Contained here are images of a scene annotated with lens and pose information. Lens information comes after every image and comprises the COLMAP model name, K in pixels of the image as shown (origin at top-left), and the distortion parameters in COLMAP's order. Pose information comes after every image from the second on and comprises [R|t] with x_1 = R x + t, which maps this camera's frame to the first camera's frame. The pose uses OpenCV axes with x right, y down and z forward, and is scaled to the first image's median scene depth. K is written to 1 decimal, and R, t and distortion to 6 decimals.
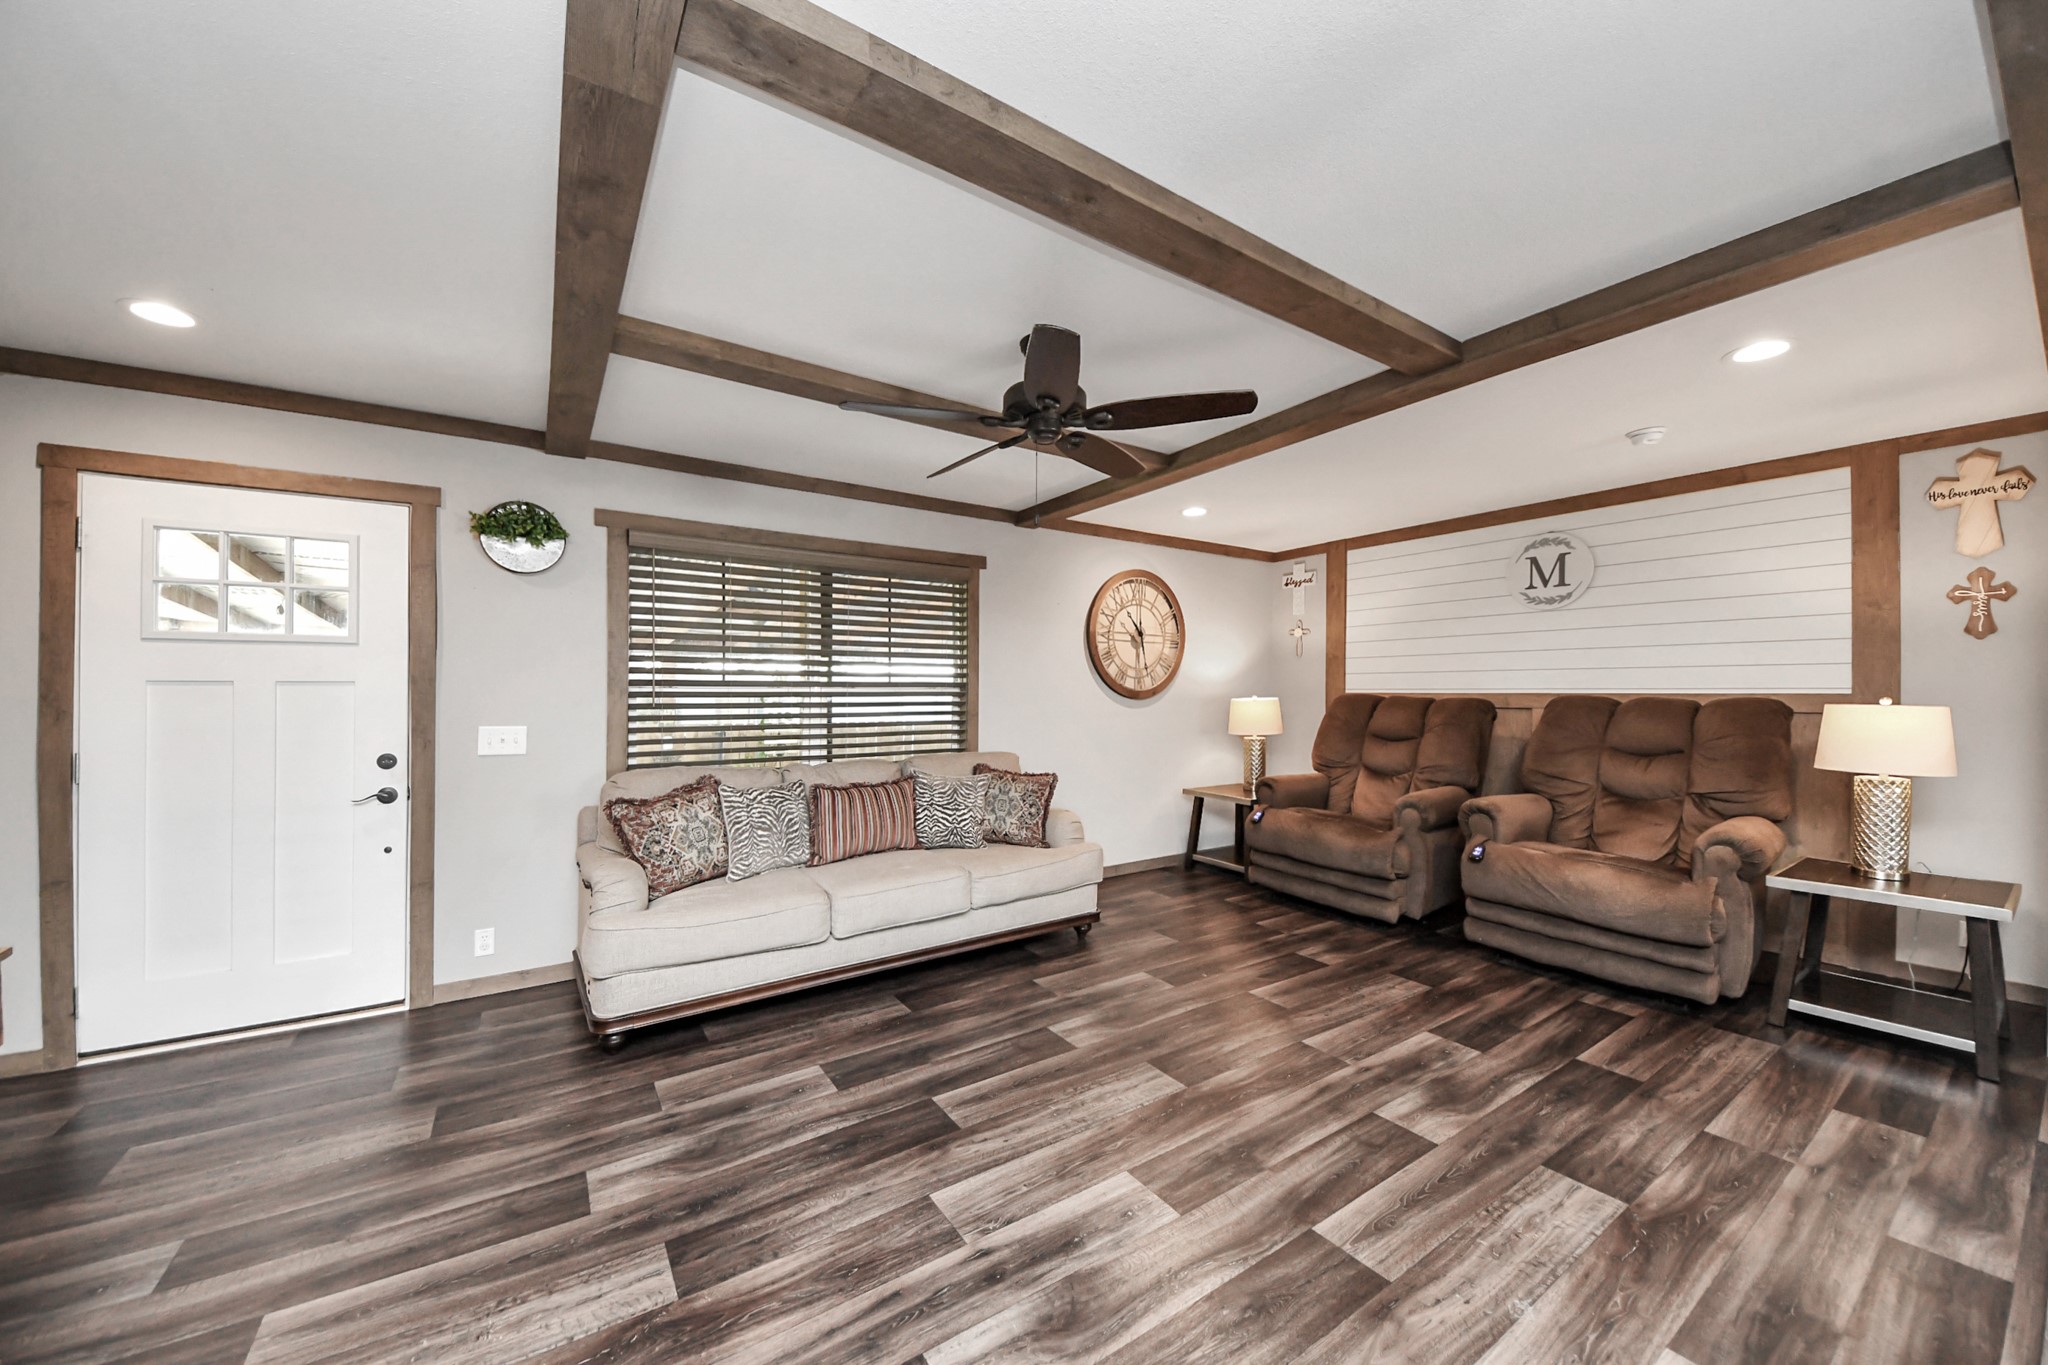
lens RADIAL K [[736.5, 0, 1039.0], [0, 736.5, 675.1], [0, 0, 1]] dist [0.000225, -0.000167]
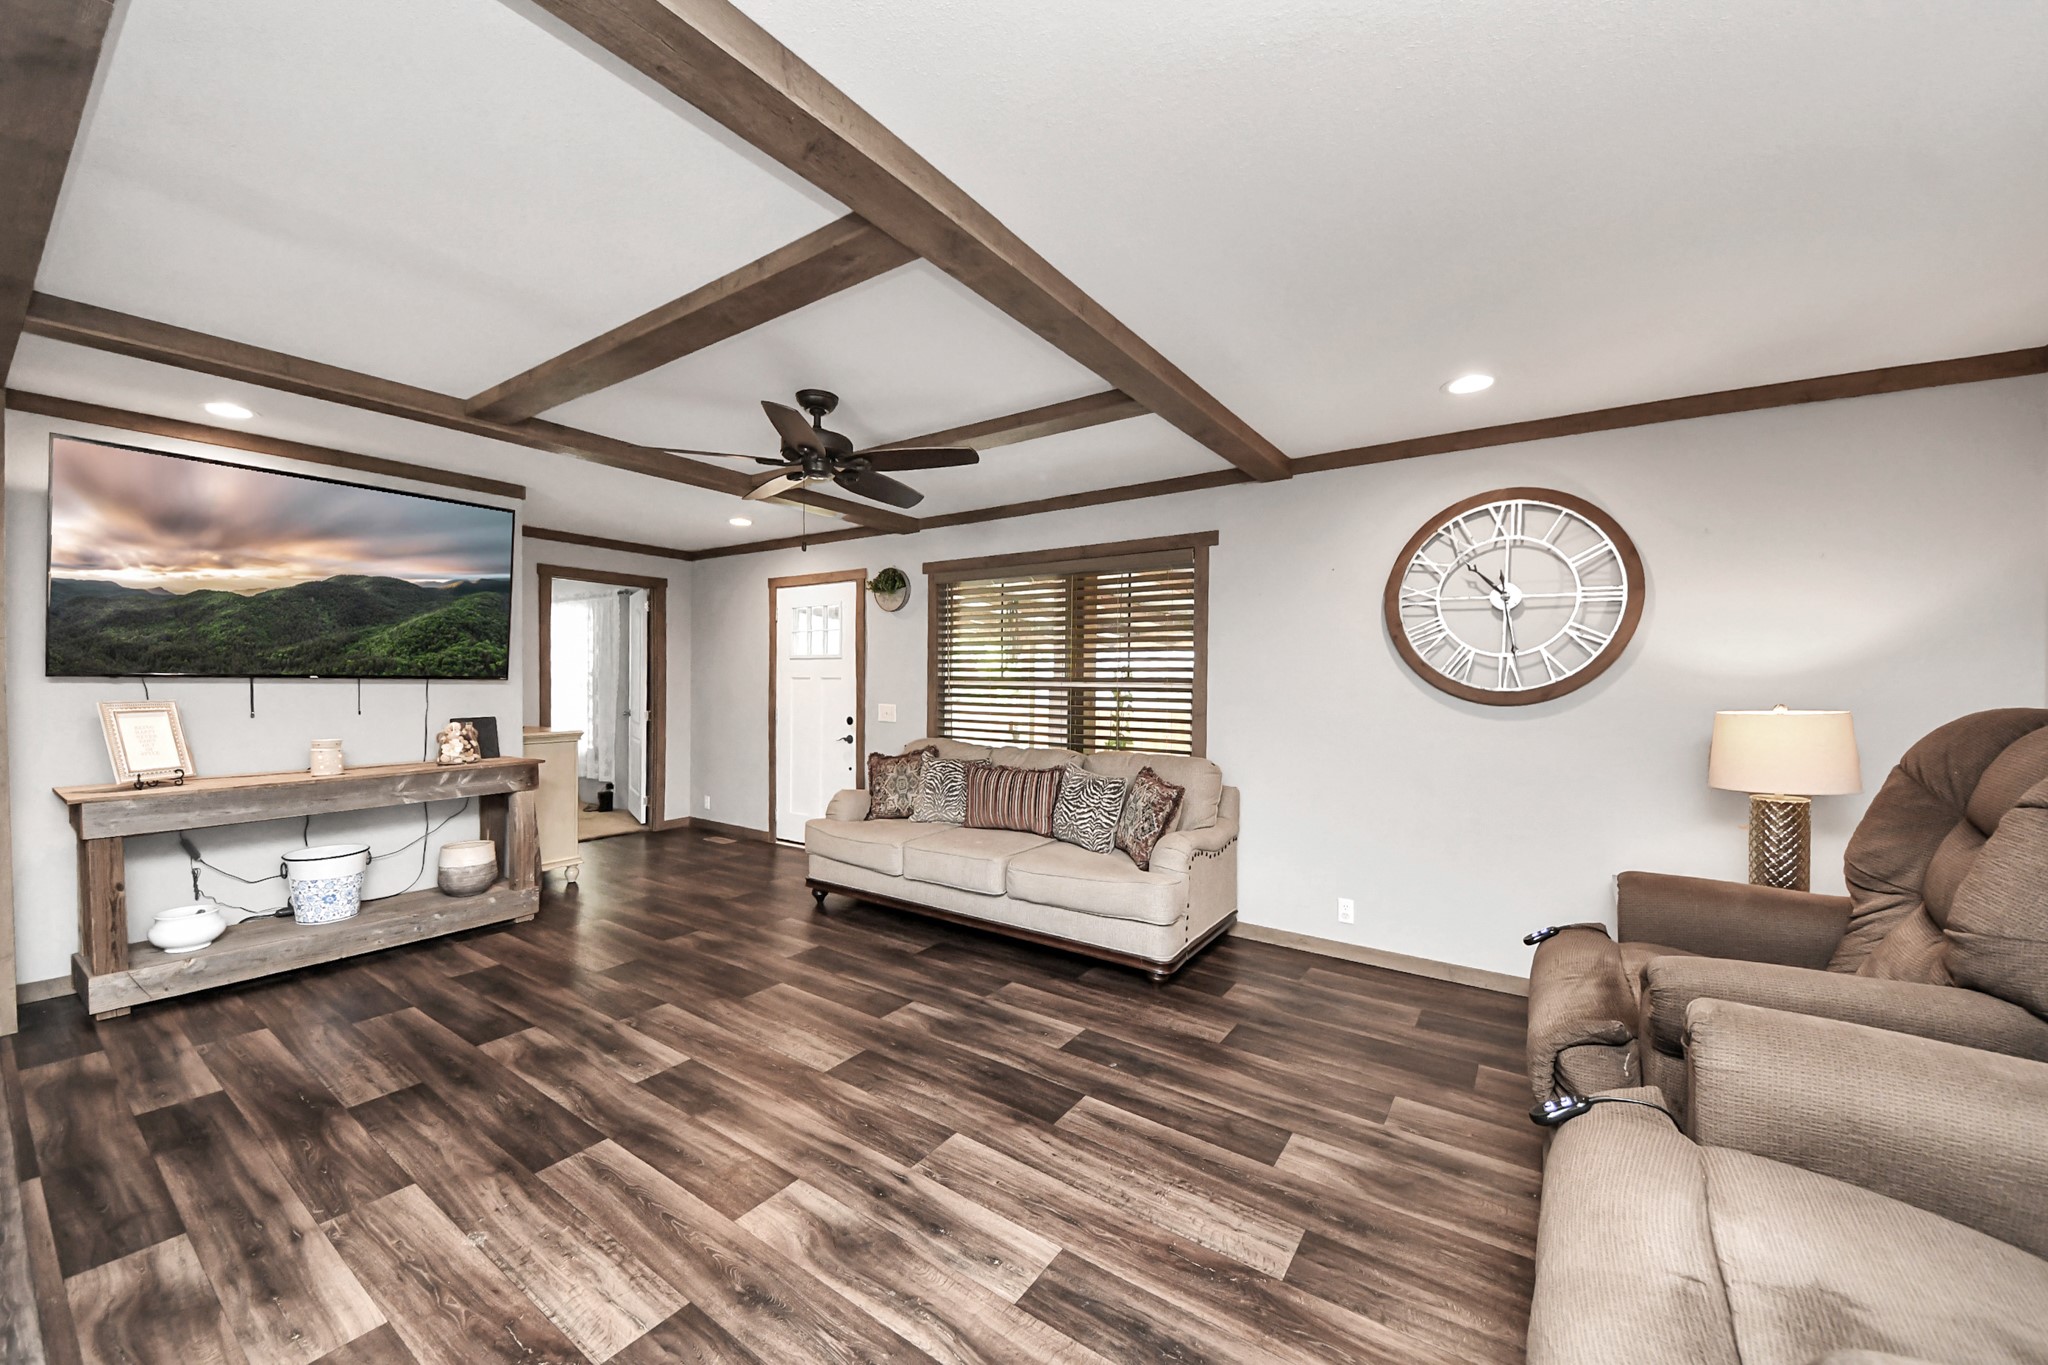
lens RADIAL K [[777.6, 0, 1002.1], [0, 777.6, 675.6], [0, 0, 1]] dist [0.000435, -0.000313]
pose [[0.346116, -0.009155, -0.938147, 0.836833], [0.010469, 0.999928, -0.005896, 0.012922], [0.938133, -0.007781, 0.346187, 0.553730]]
